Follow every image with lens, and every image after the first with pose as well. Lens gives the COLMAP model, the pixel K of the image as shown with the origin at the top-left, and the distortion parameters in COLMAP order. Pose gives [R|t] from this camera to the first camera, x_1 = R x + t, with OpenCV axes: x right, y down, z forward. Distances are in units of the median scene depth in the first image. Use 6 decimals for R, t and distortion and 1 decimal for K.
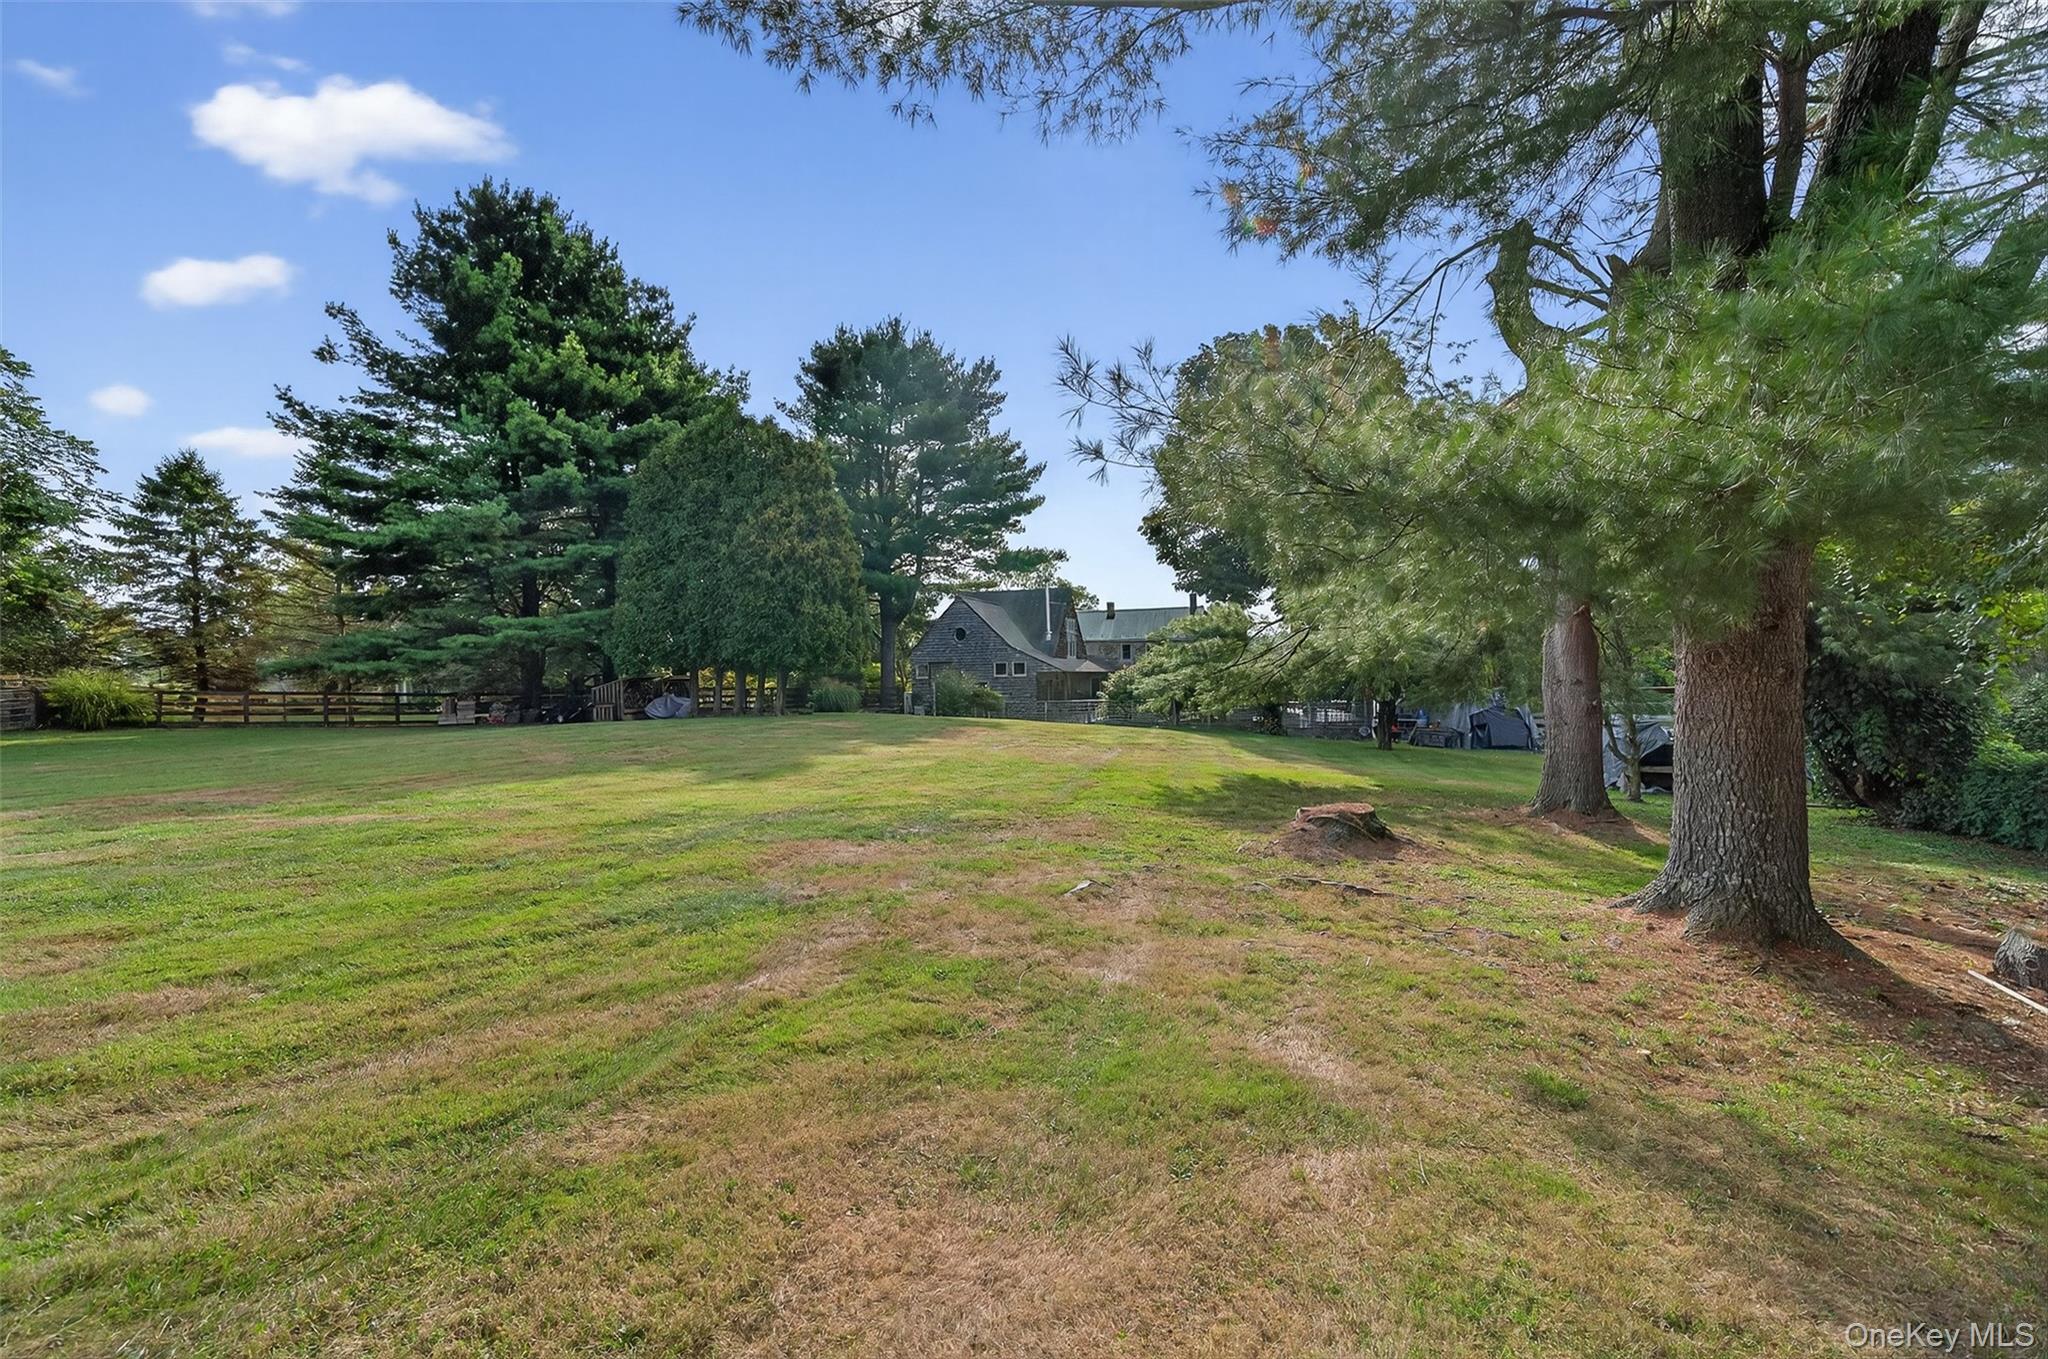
lens RADIAL K [[906.4, 0, 1018.7], [0, 906.4, 687.3], [0, 0, 1]] dist [0.000946, 0.000164]
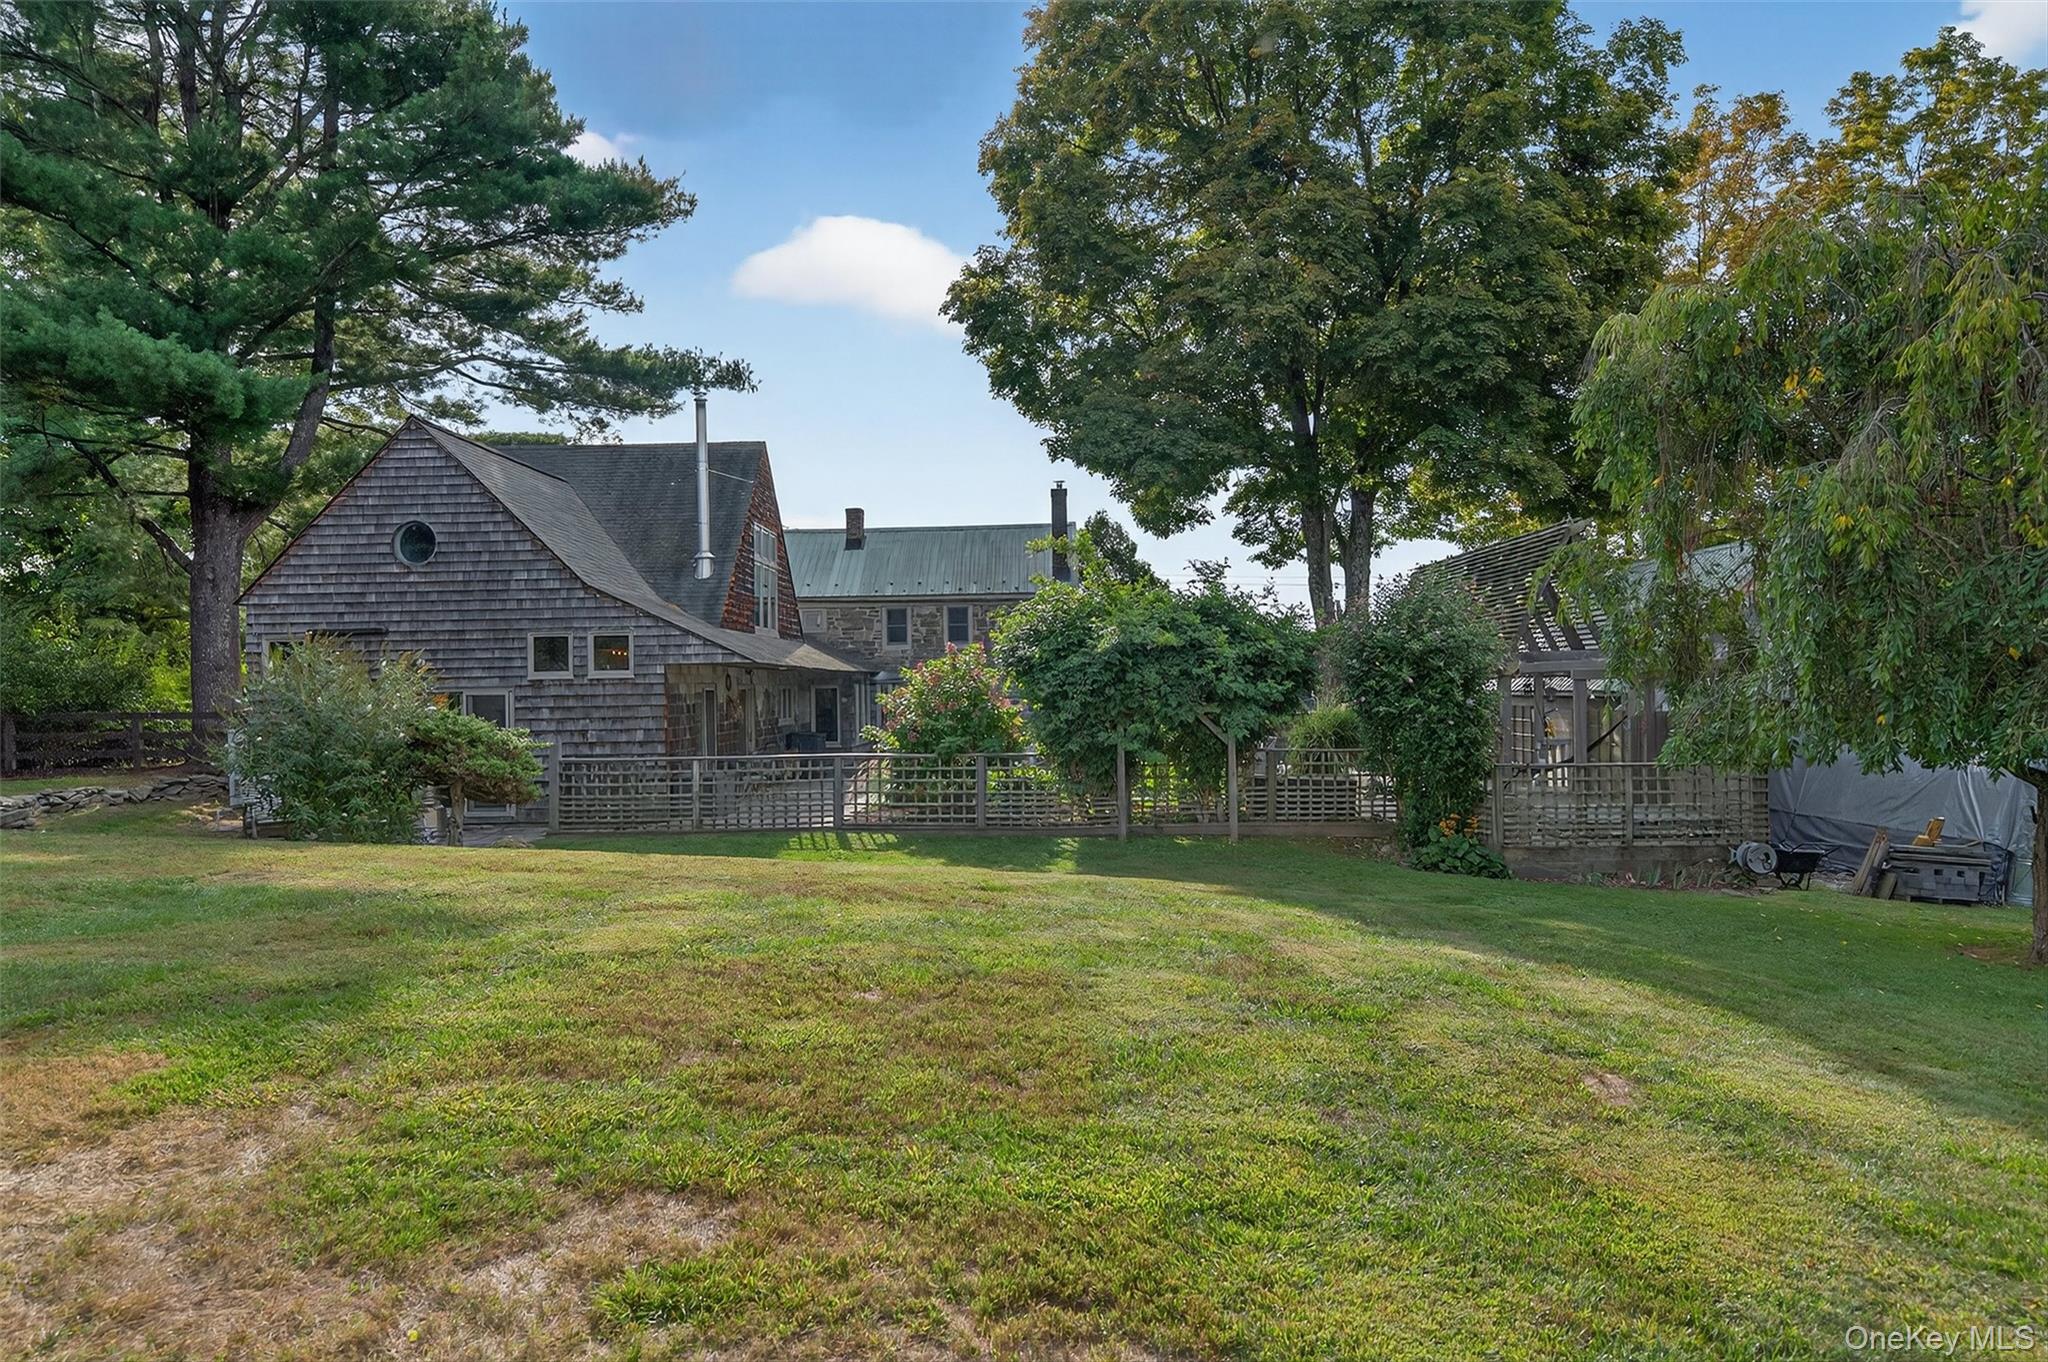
lens RADIAL K [[1265.0, 0, 1023.0], [0, 1265.0, 723.5], [0, 0, 1]] dist [0.001047, 0.000093]
pose [[0.960224, 0.000118, 0.279230, 0.013156], [-0.003227, 0.999938, 0.010675, -0.000924], [-0.279211, -0.011151, 0.960165, 0.453874]]
